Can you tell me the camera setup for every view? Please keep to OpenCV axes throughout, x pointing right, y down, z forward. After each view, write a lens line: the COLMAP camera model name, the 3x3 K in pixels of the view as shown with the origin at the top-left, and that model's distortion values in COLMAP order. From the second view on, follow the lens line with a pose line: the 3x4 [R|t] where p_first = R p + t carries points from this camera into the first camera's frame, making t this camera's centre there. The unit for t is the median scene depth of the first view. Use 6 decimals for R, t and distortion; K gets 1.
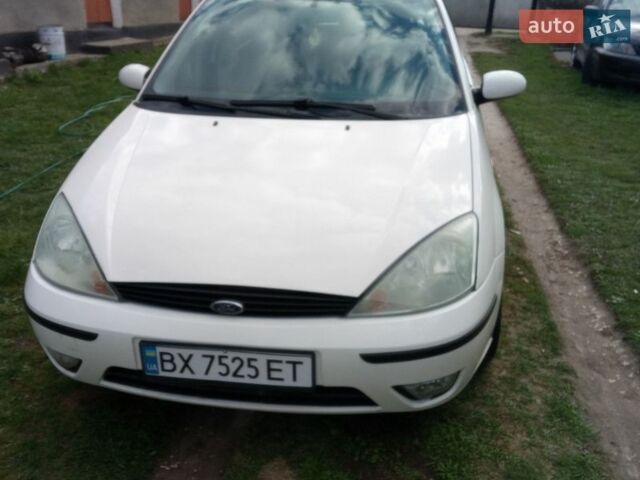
lens RADIAL K [[638.7, 0, 322.0], [0, 638.7, 243.2], [0, 0, 1]] dist [0.037525, 0.000000]
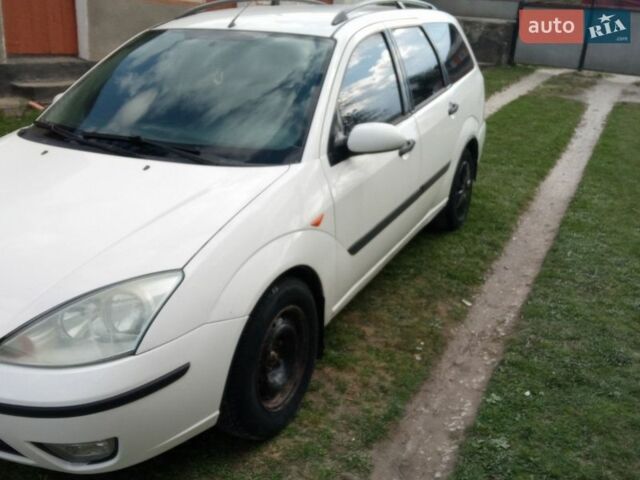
lens RADIAL K [[638.7, 0, 320.2], [0, 638.7, 238.7], [0, 0, 1]] dist [0.037525, 0.000000]
pose [[0.951485, 0.119881, -0.283383, 0.431012], [-0.136368, 0.989886, -0.039110, -0.052580], [0.275828, 0.075857, 0.958209, 0.109765]]
